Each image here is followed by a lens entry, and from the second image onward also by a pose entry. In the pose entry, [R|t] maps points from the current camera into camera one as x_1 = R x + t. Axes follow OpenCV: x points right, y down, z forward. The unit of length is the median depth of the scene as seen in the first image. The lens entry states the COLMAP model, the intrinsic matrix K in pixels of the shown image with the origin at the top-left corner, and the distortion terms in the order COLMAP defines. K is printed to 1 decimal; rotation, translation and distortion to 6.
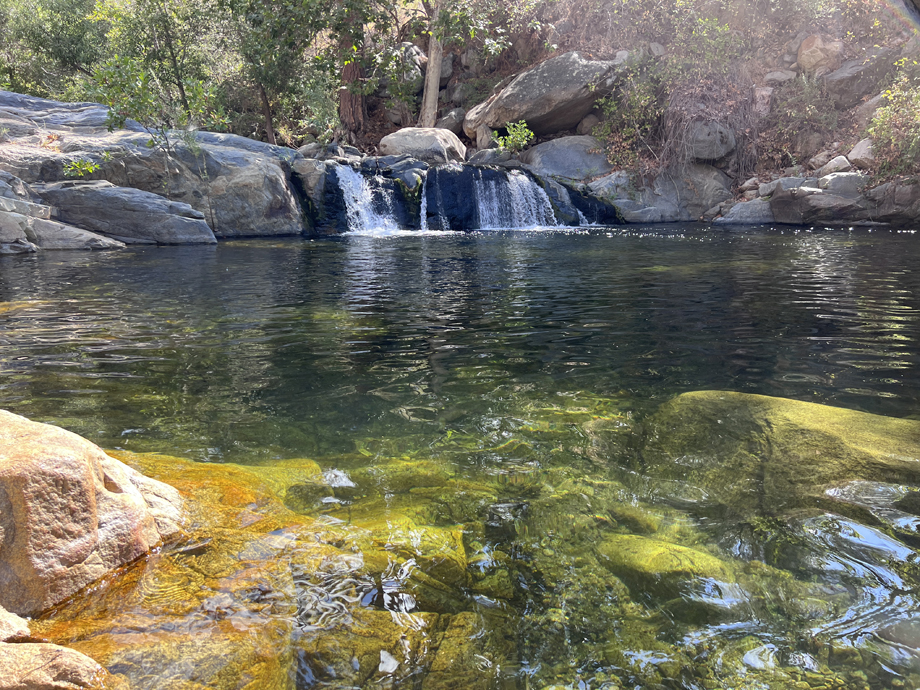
lens RADIAL K [[681.3, 0, 460.0], [0, 681.3, 345.0], [0, 0, 1]] dist [0.007362, -0.000182]
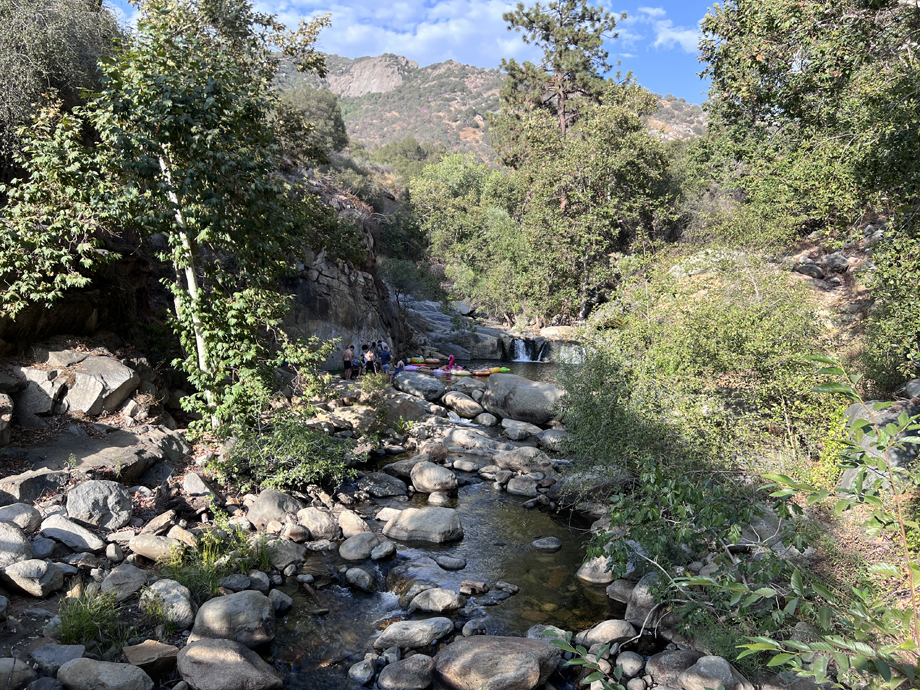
lens RADIAL K [[681.3, 0, 460.0], [0, 681.3, 345.0], [0, 0, 1]] dist [0.007362, -0.000182]
pose [[0.781347, 0.058459, -0.621352, 1.779732], [-0.165200, 0.979464, -0.115586, 0.197889], [0.601835, 0.192960, 0.774959, -1.827852]]
